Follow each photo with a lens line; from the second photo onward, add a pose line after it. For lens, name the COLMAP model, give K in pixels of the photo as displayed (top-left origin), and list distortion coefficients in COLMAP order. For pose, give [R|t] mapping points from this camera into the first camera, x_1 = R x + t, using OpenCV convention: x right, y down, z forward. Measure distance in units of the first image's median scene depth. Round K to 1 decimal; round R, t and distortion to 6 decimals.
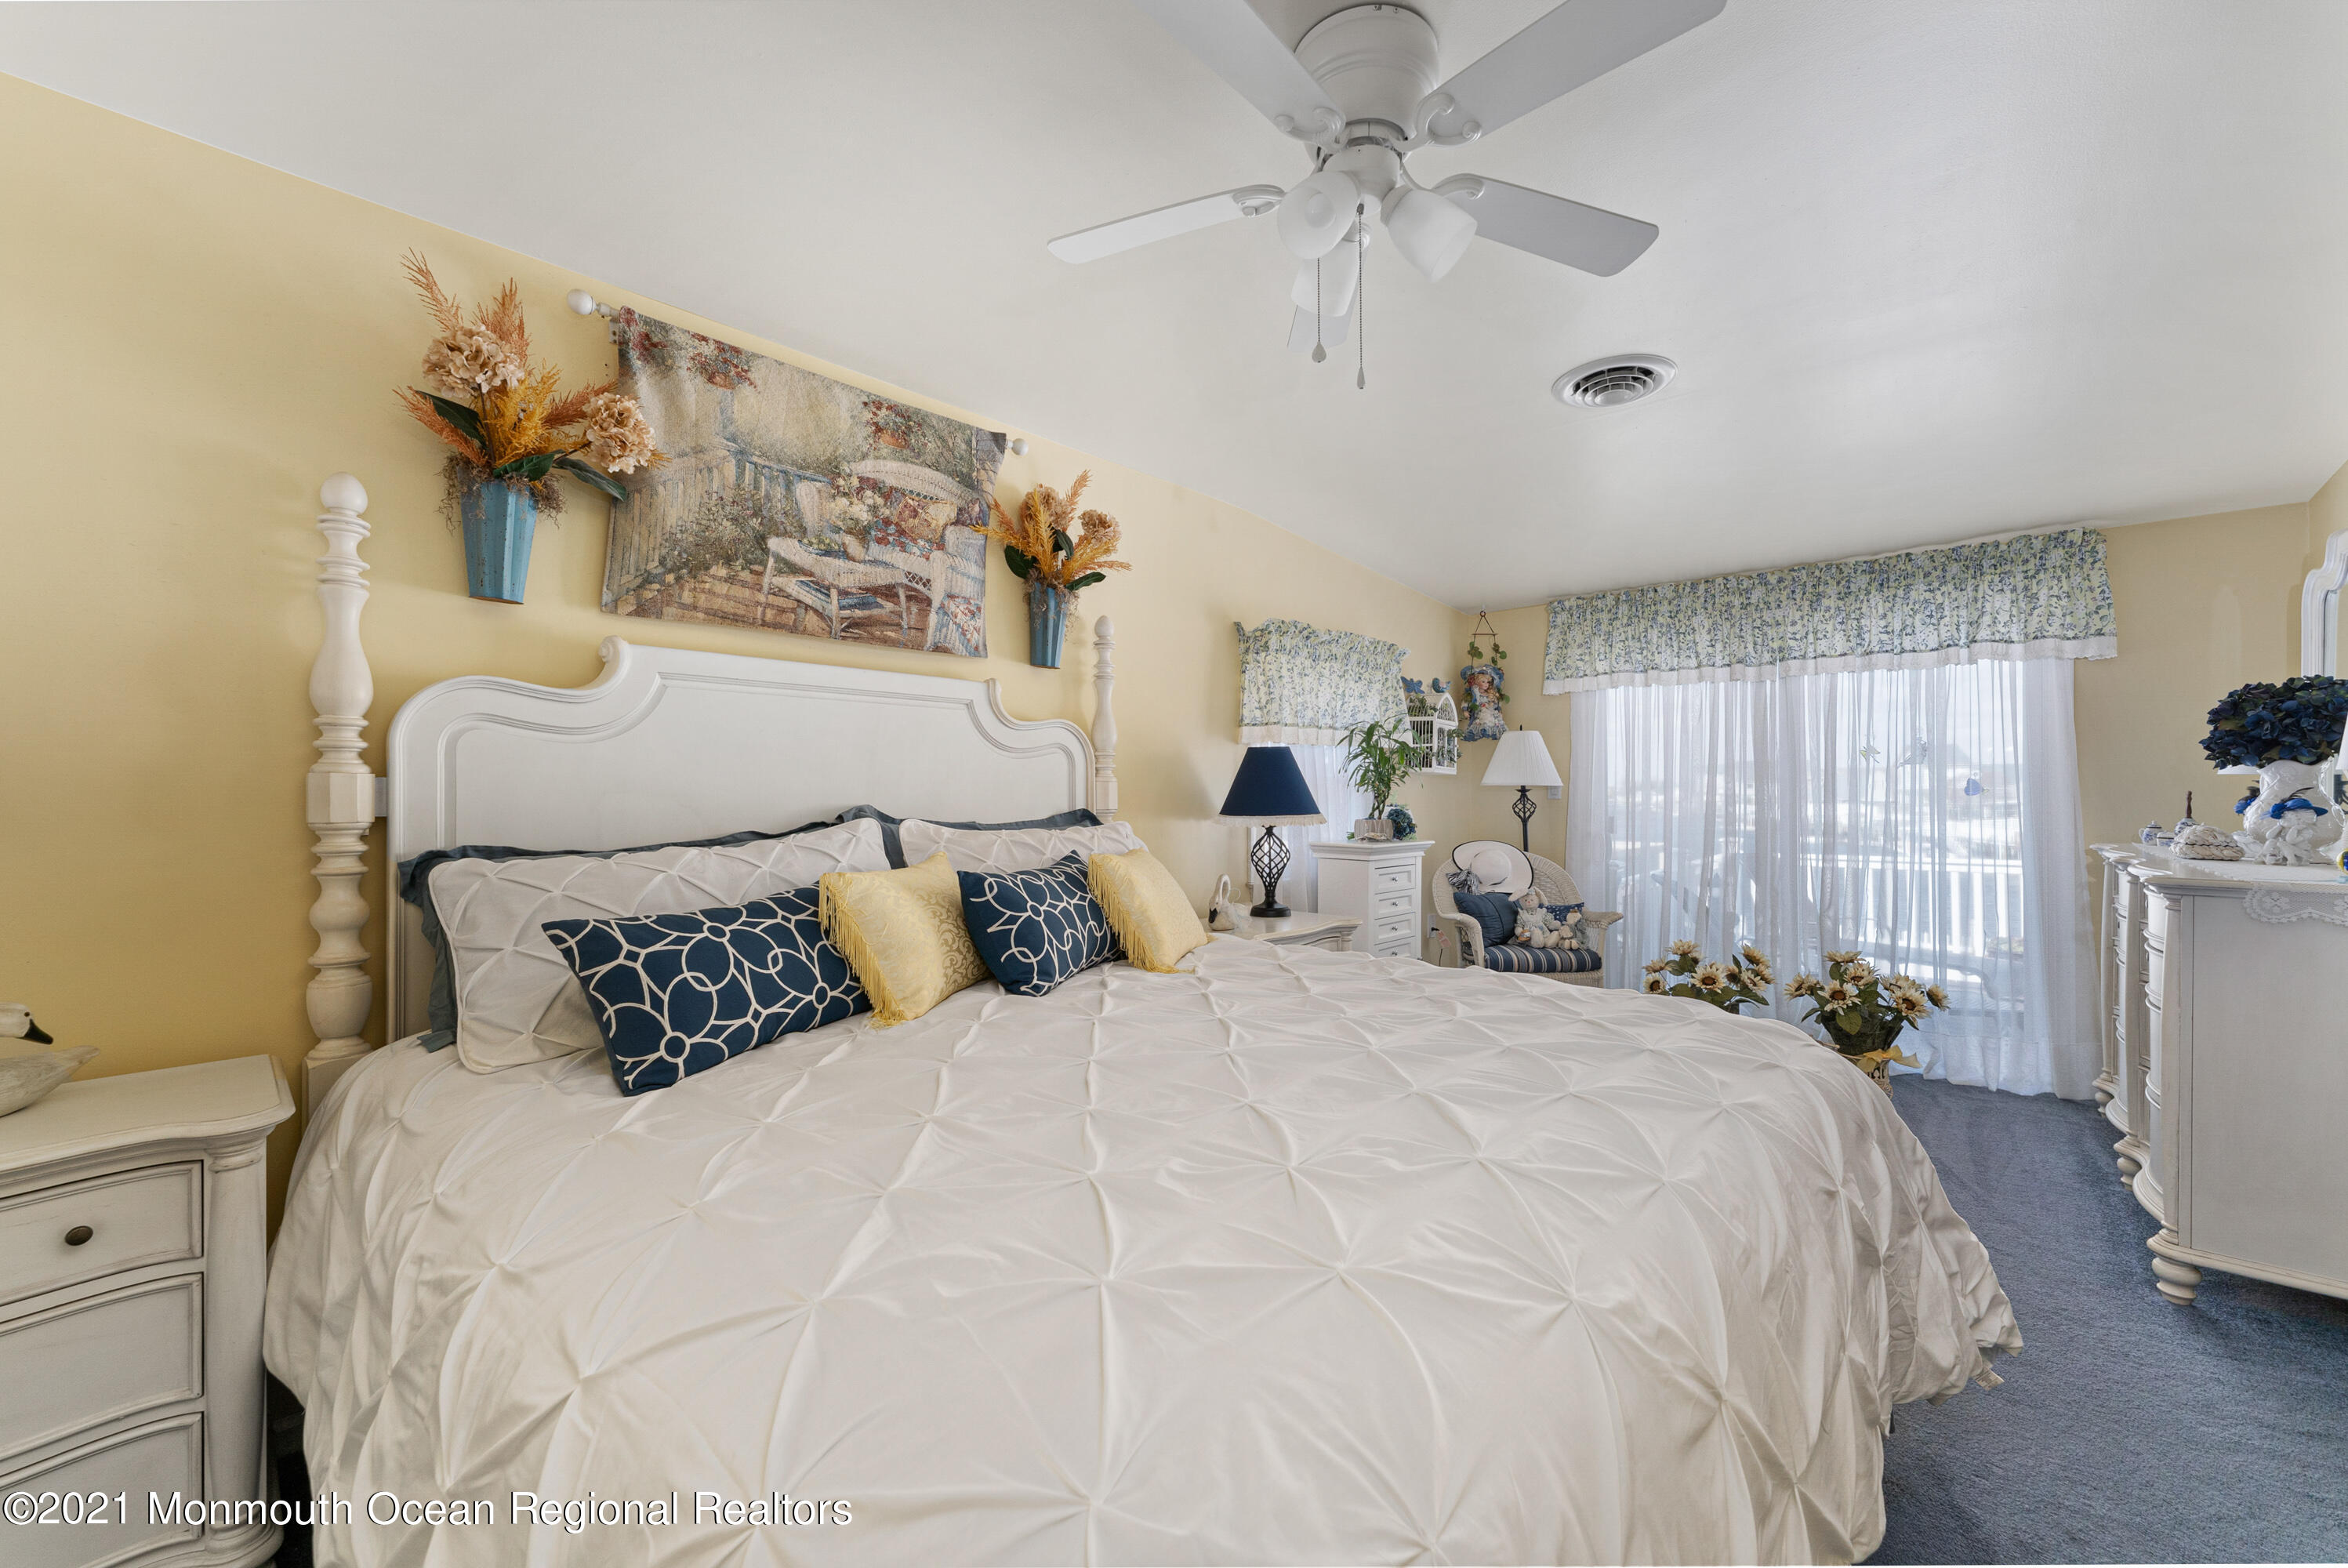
lens RADIAL K [[942.9, 0, 1144.0], [0, 942.9, 791.1], [0, 0, 1]] dist [0.001345, -0.000004]
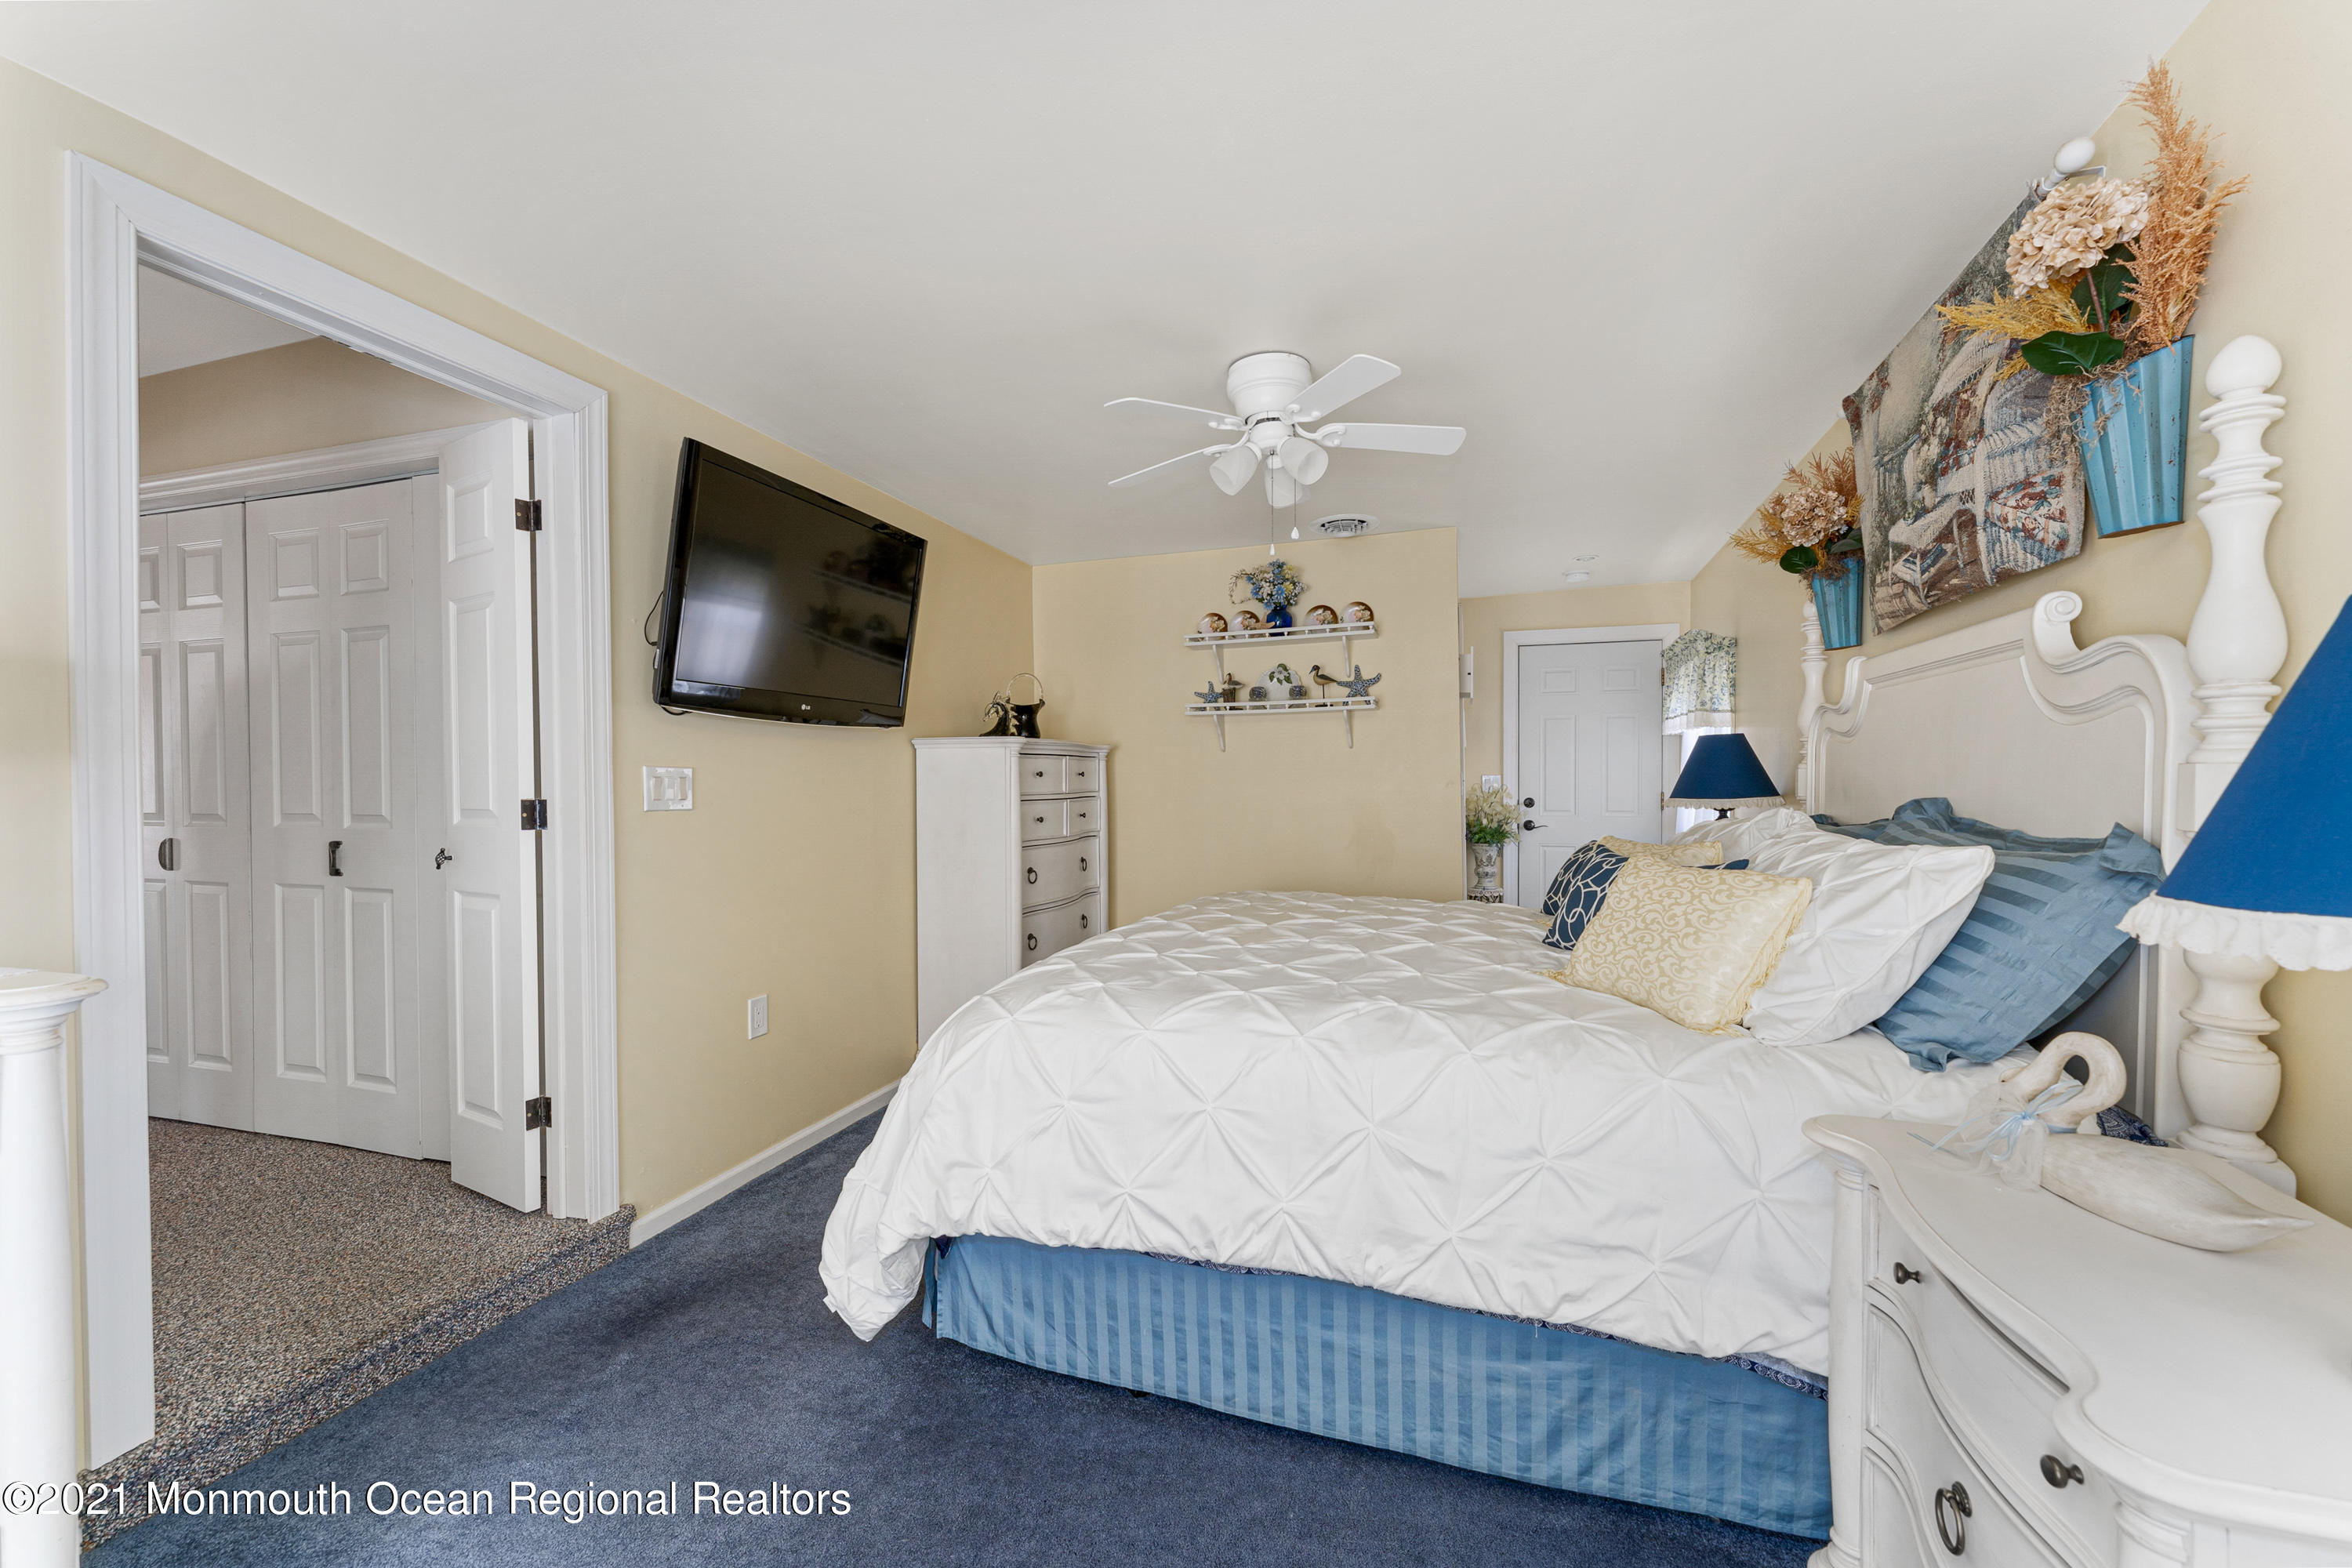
lens RADIAL K [[944.4, 0, 1178.5], [0, 944.4, 784.6], [0, 0, 1]] dist [0.001345, -0.000004]
pose [[-0.907729, 0.012393, -0.419374, 0.480254], [0.010615, 0.999922, 0.006573, -0.006129], [0.419423, 0.001515, -0.907790, 1.060651]]
